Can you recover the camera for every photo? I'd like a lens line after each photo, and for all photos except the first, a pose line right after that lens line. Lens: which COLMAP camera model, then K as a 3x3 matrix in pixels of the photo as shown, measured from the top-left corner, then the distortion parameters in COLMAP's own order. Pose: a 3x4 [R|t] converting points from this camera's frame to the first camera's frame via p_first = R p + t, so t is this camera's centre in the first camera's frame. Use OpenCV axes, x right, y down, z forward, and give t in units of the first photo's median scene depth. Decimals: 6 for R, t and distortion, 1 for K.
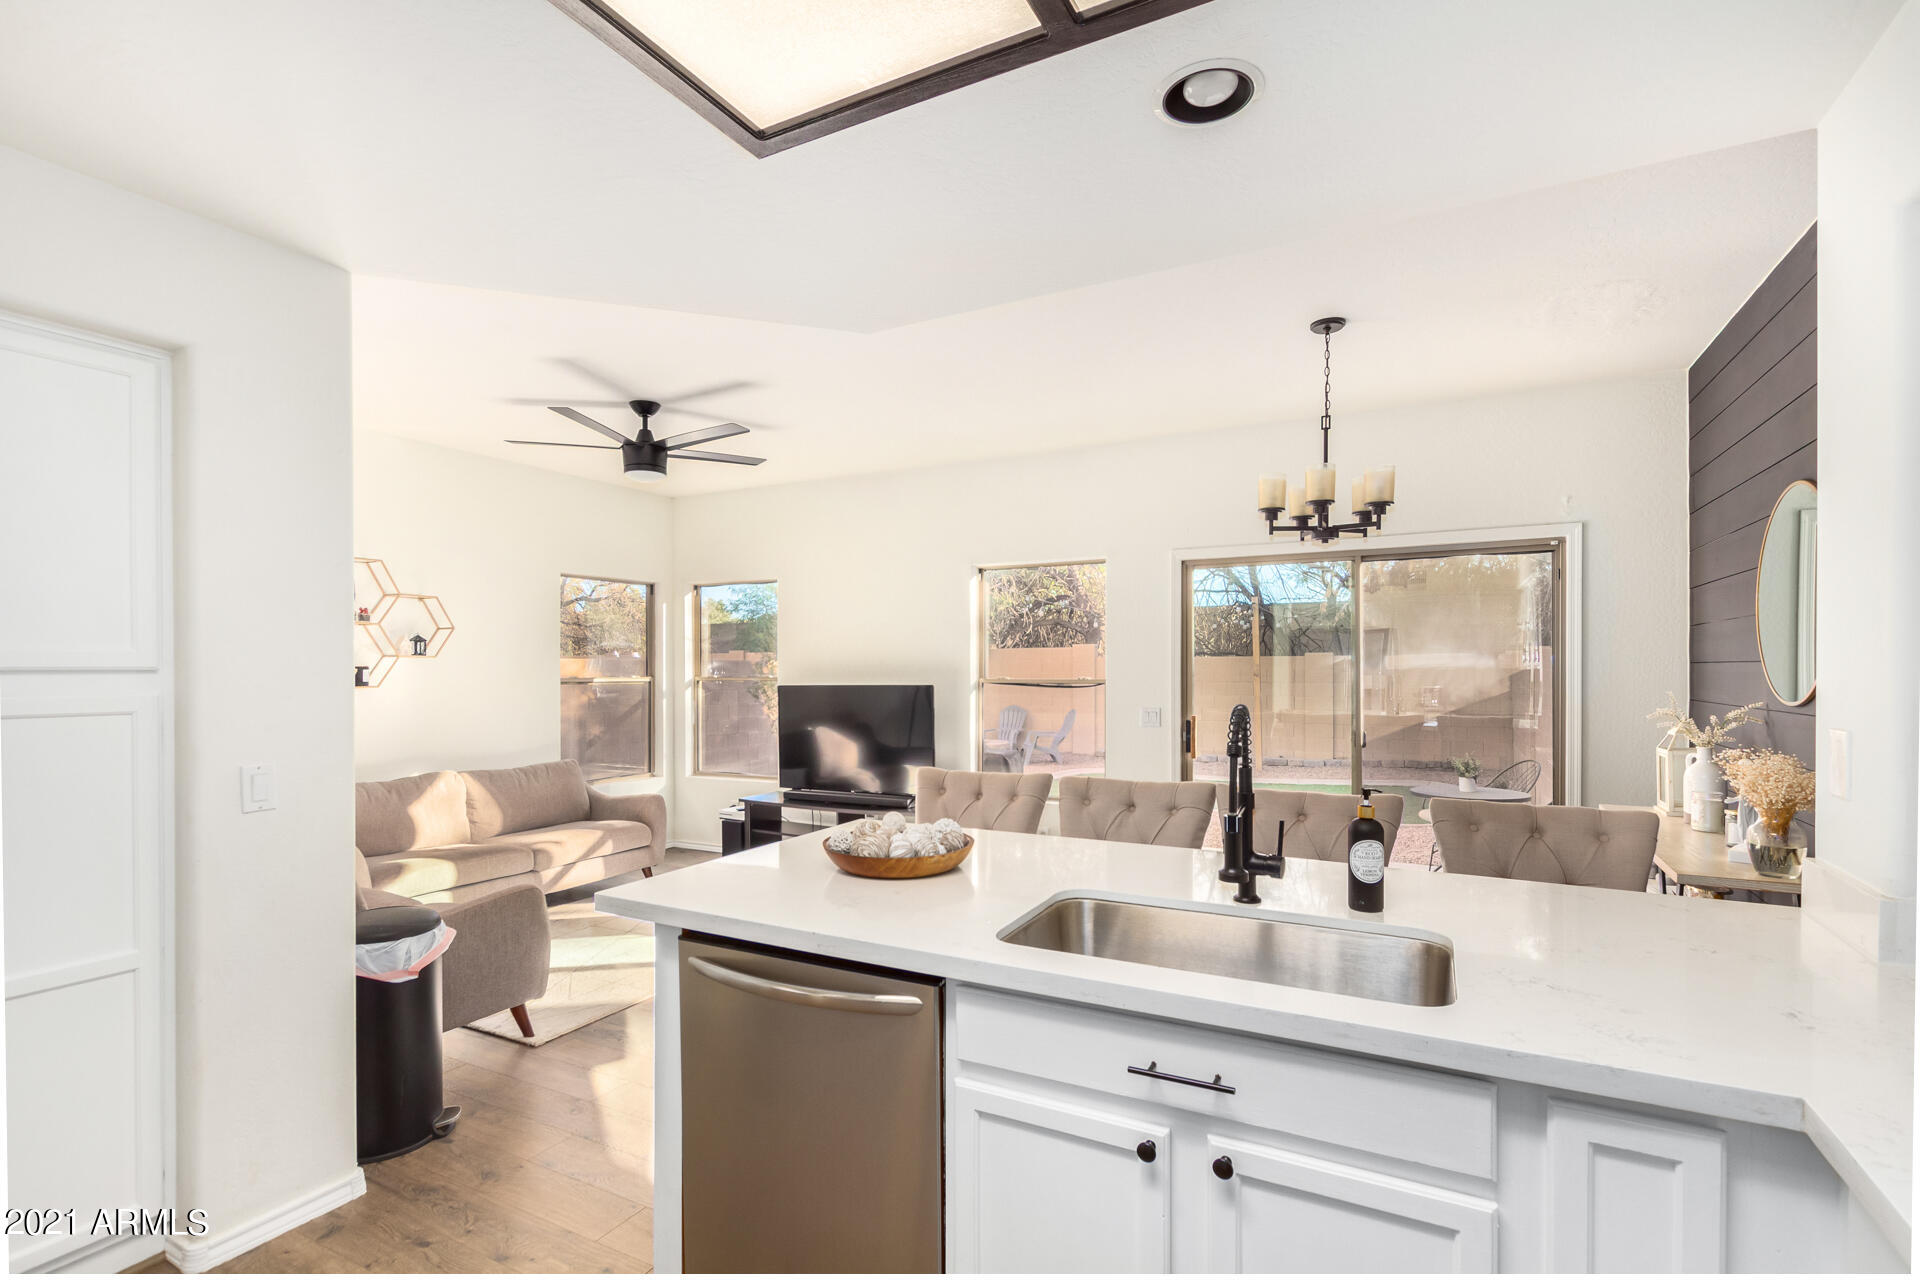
lens RADIAL K [[884.2, 0, 997.6], [0, 884.2, 674.9], [0, 0, 1]] dist [0.001861, 0.000109]
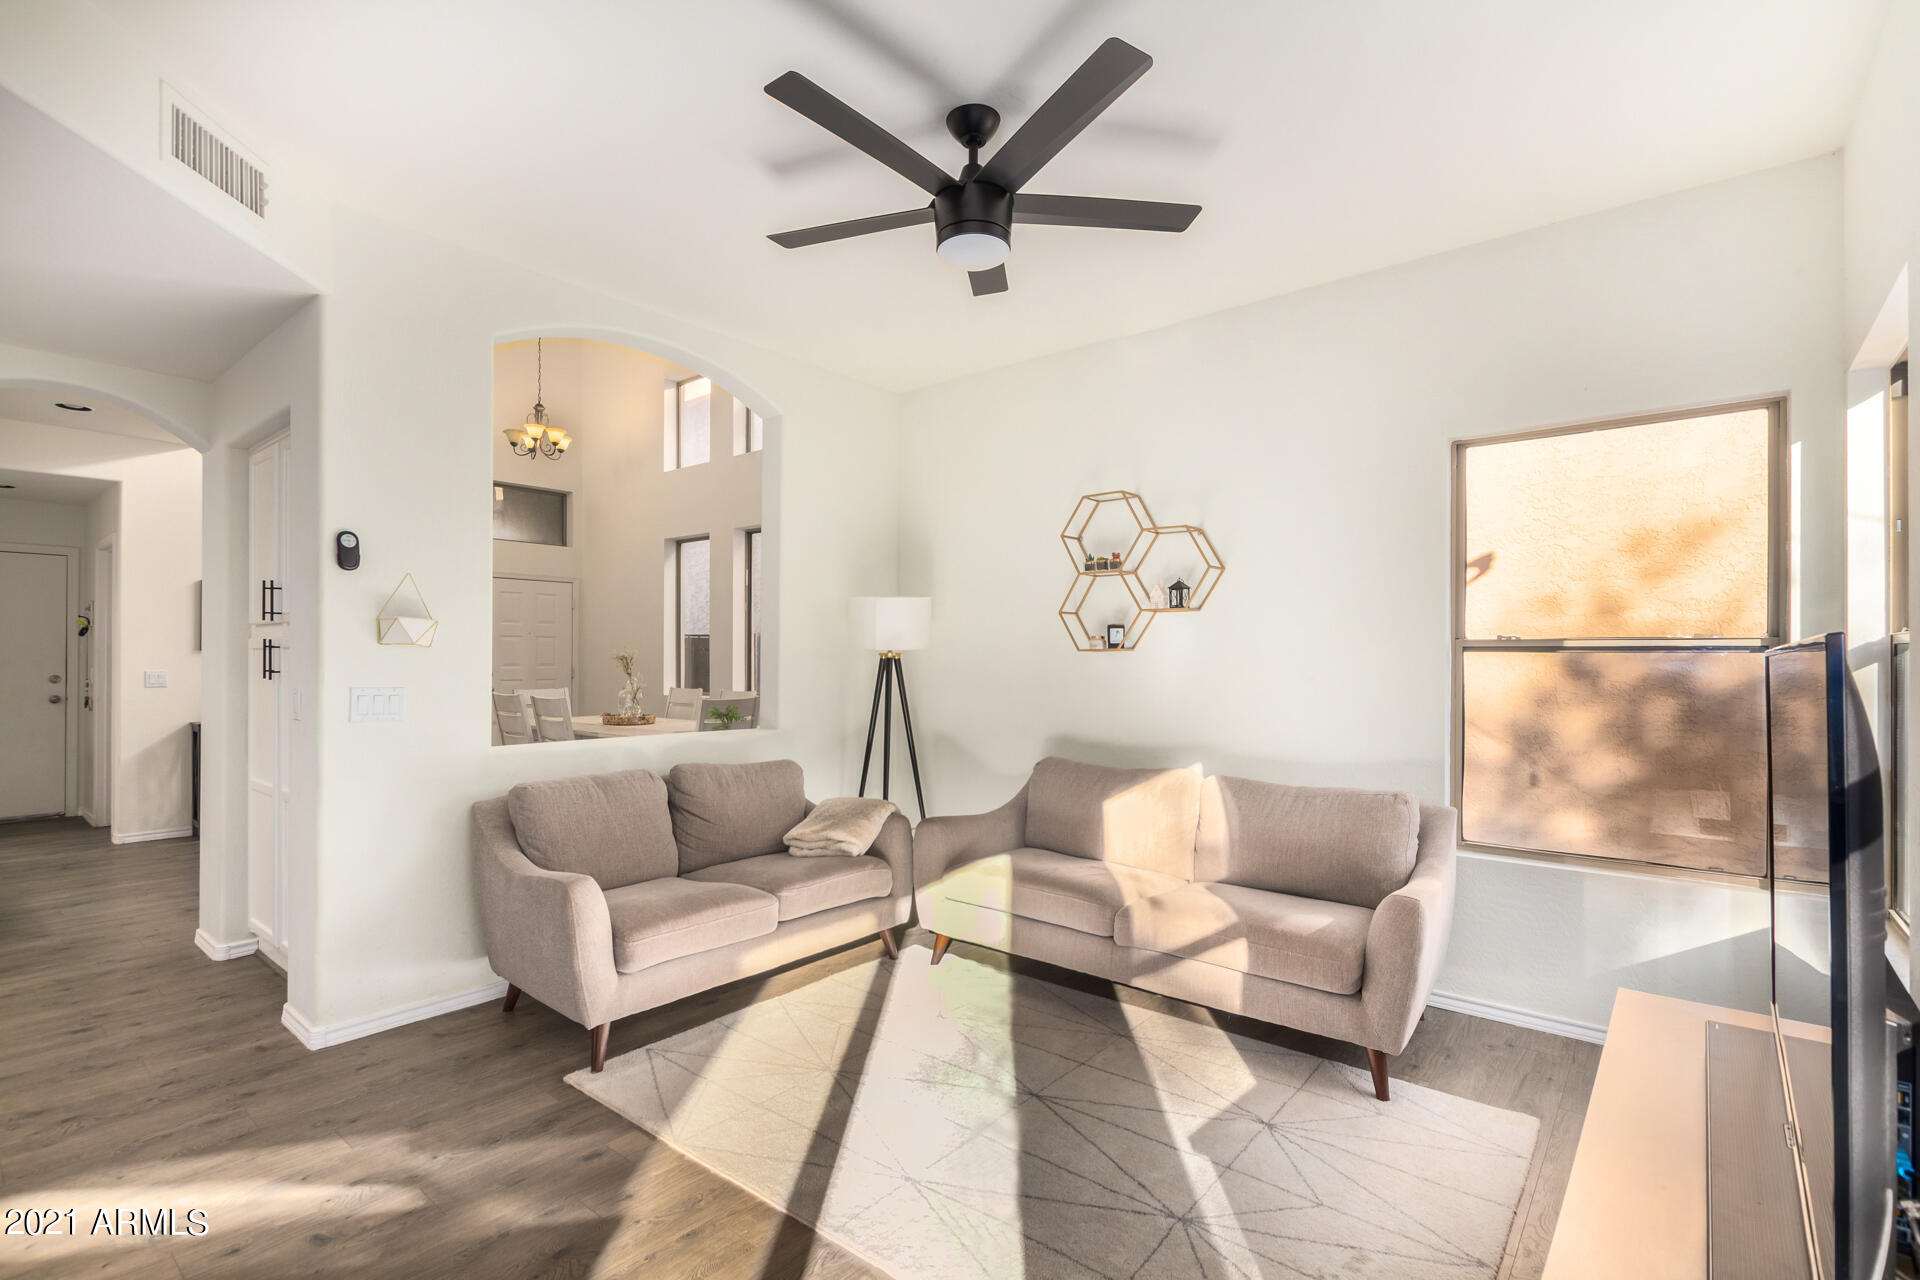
lens RADIAL K [[882.4, 0, 962.1], [0, 882.4, 645.8], [0, 0, 1]] dist [0.000588, 0.000082]
pose [[-0.244163, -0.010423, -0.969678, 0.095689], [-0.003390, 0.999945, -0.009895, 0.015645], [0.969728, 0.000871, -0.244185, 0.907841]]
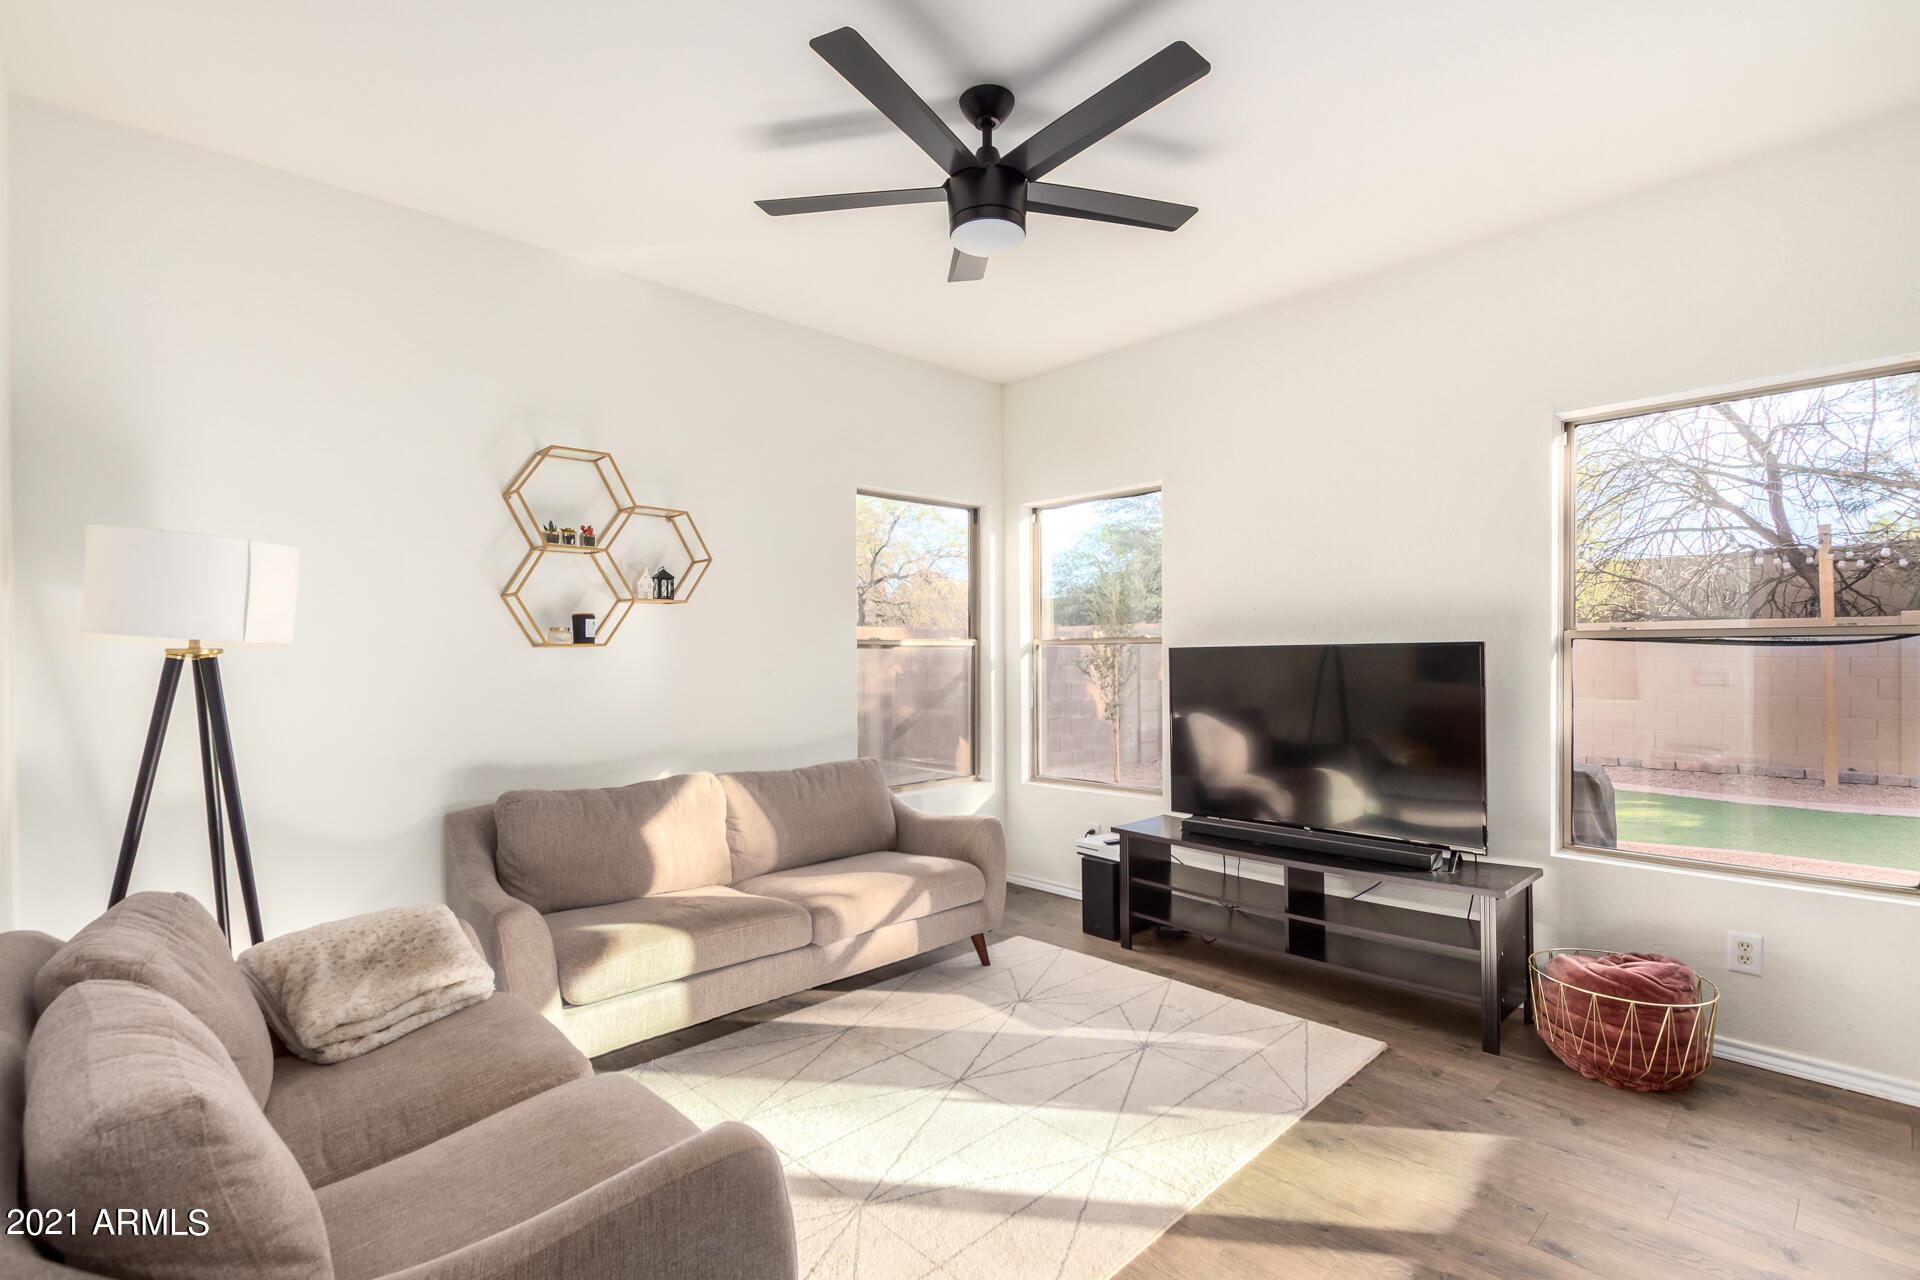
lens RADIAL K [[872.8, 0, 964.8], [0, 872.8, 652.2], [0, 0, 1]] dist [0.000109, 0.000038]
pose [[0.937178, -0.006025, -0.348800, -0.188000], [0.003541, 0.999964, -0.007760, 0.021656], [0.348834, 0.006038, 0.937165, 0.413583]]
